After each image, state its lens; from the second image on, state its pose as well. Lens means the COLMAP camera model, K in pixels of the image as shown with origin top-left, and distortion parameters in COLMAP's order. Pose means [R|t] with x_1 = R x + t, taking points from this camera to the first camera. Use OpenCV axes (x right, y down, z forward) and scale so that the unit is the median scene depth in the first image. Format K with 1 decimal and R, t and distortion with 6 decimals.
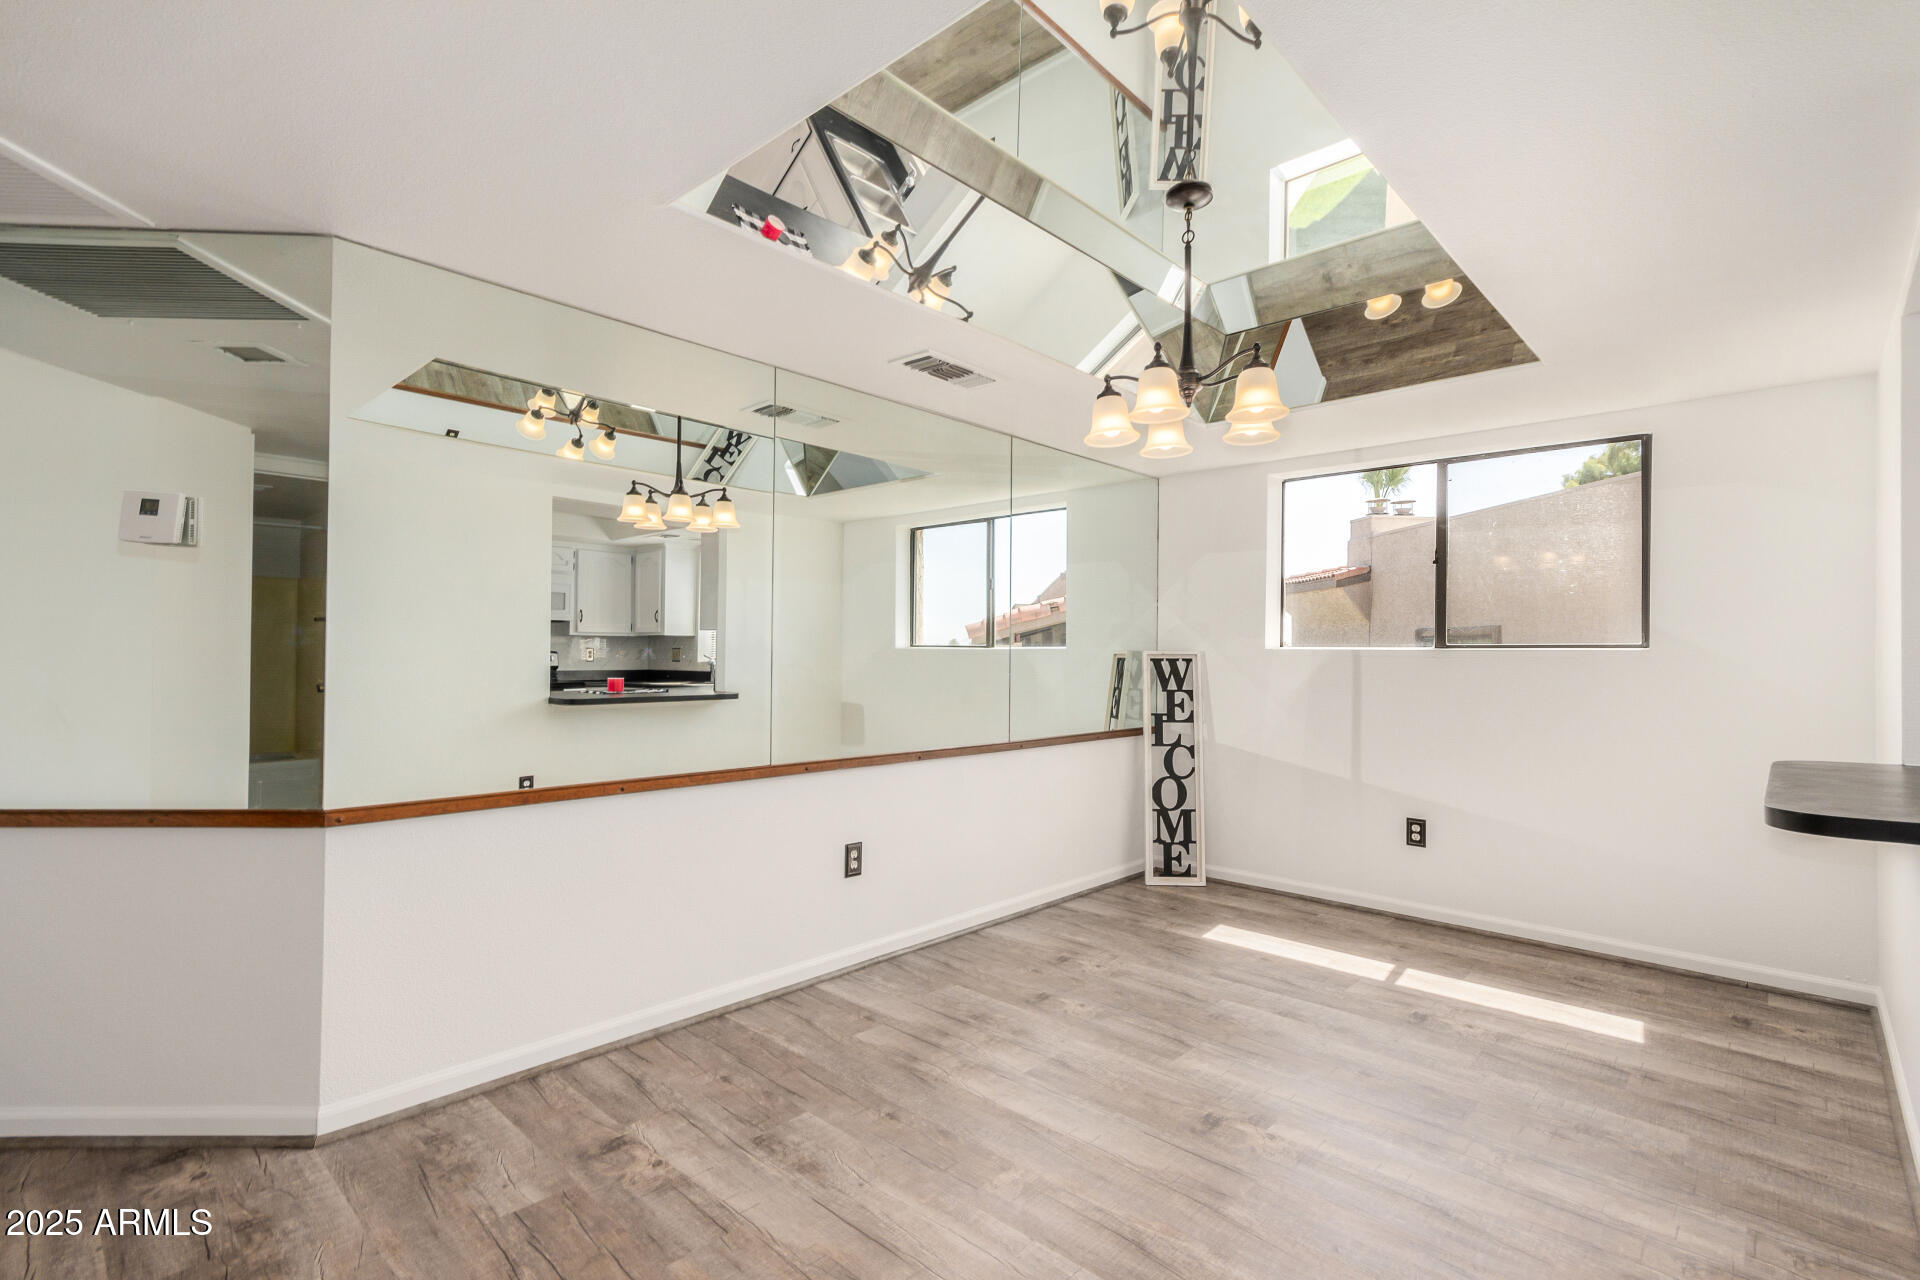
lens RADIAL K [[891.5, 0, 950.6], [0, 891.5, 642.7], [0, 0, 1]] dist [0.006780, 0.001666]
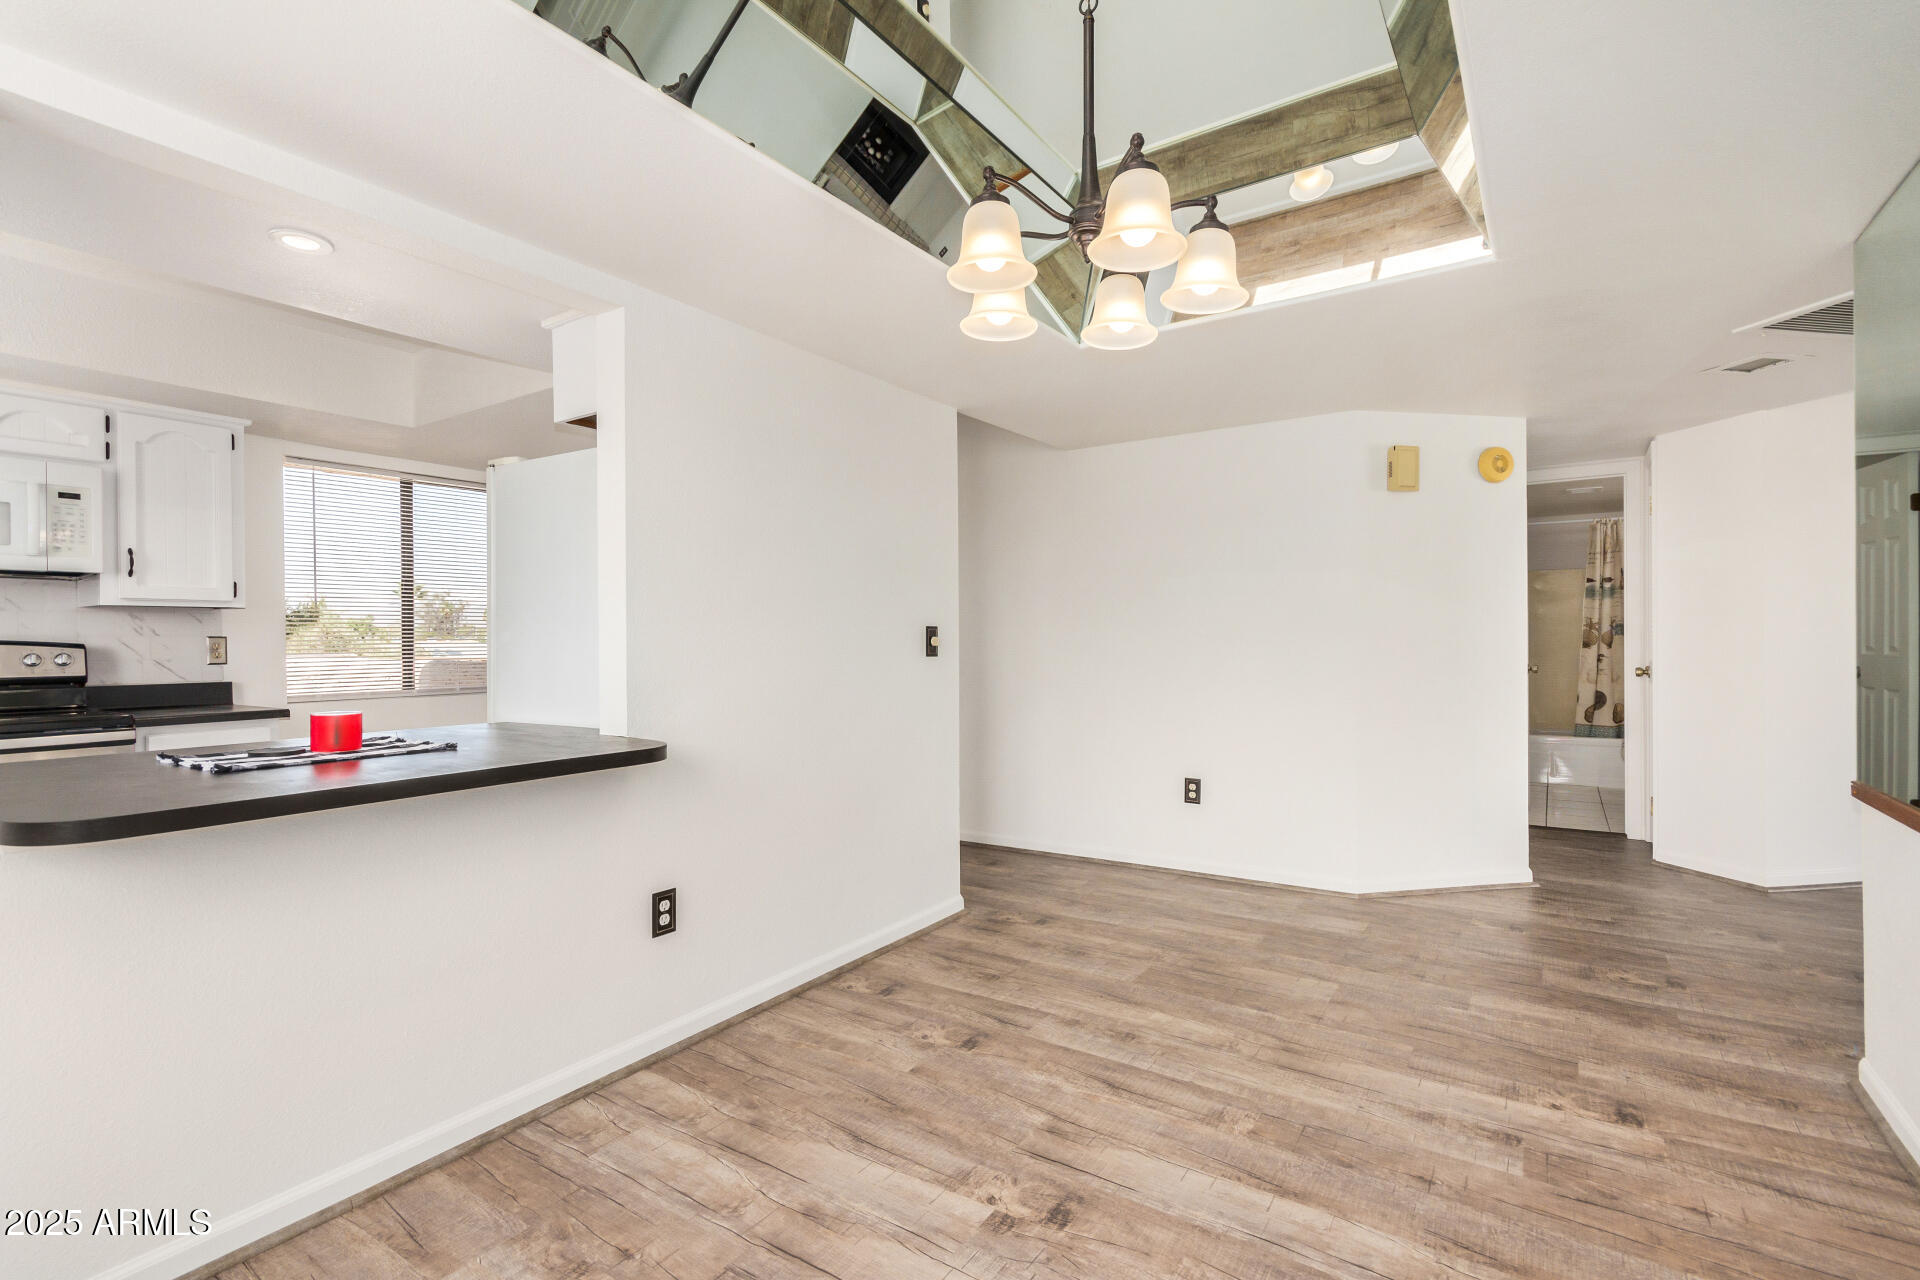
lens RADIAL K [[870.0, 0, 960.0], [0, 870.0, 640.0], [0, 0, 1]] dist [0.024959, -0.000362]
pose [[-0.985346, -0.001575, -0.170559, 0.541524], [0.000921, 0.999894, -0.014552, 0.032638], [0.170563, -0.014496, -0.985240, 1.860680]]
